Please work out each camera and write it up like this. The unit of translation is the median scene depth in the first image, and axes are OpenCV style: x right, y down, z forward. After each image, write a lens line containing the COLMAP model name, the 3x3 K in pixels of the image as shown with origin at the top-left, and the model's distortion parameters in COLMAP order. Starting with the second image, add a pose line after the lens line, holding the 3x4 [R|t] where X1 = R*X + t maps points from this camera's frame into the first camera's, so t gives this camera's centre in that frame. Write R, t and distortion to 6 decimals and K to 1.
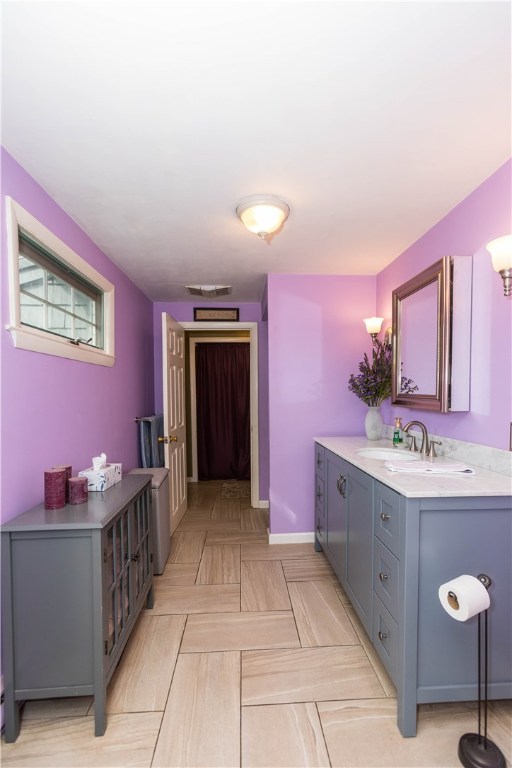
lens RADIAL K [[349.1, 0, 256.0], [0, 349.1, 403.4], [0, 0, 1]] dist [-0.018136, 0.016062]
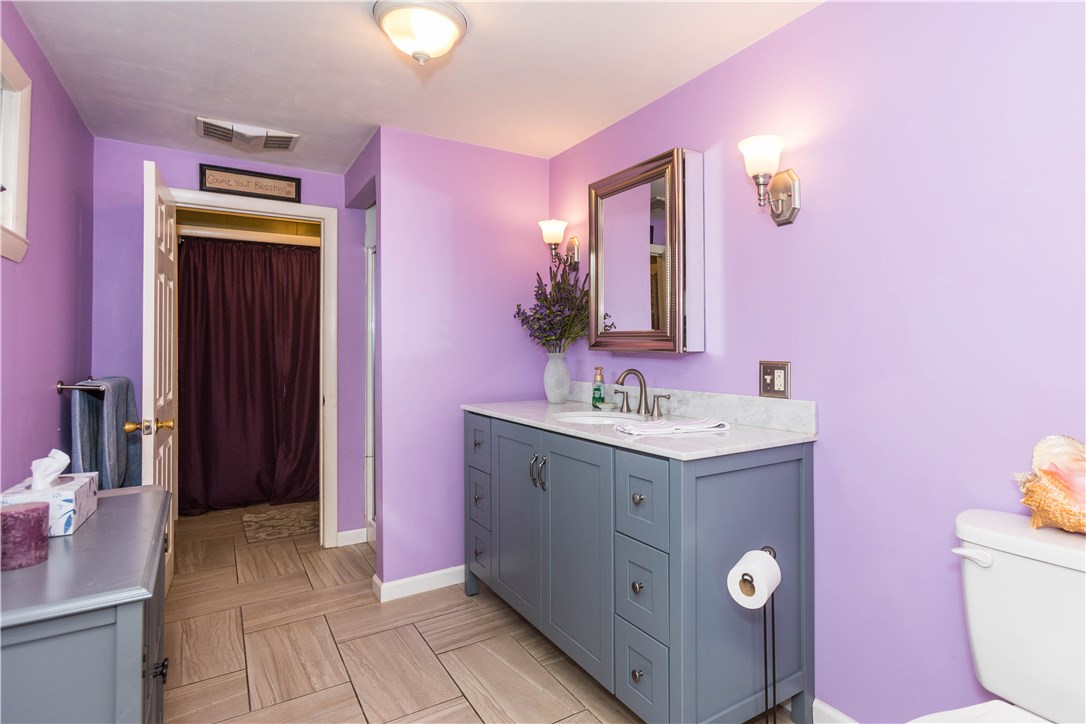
lens RADIAL K [[594.8, 0, 544.5], [0, 594.8, 342.9], [0, 0, 1]] dist [-0.031503, 0.035477]
pose [[0.860460, 0.016351, 0.509255, -0.248315], [0.012269, 0.998530, -0.052790, 0.047559], [-0.509370, 0.051672, 0.858995, 0.038171]]
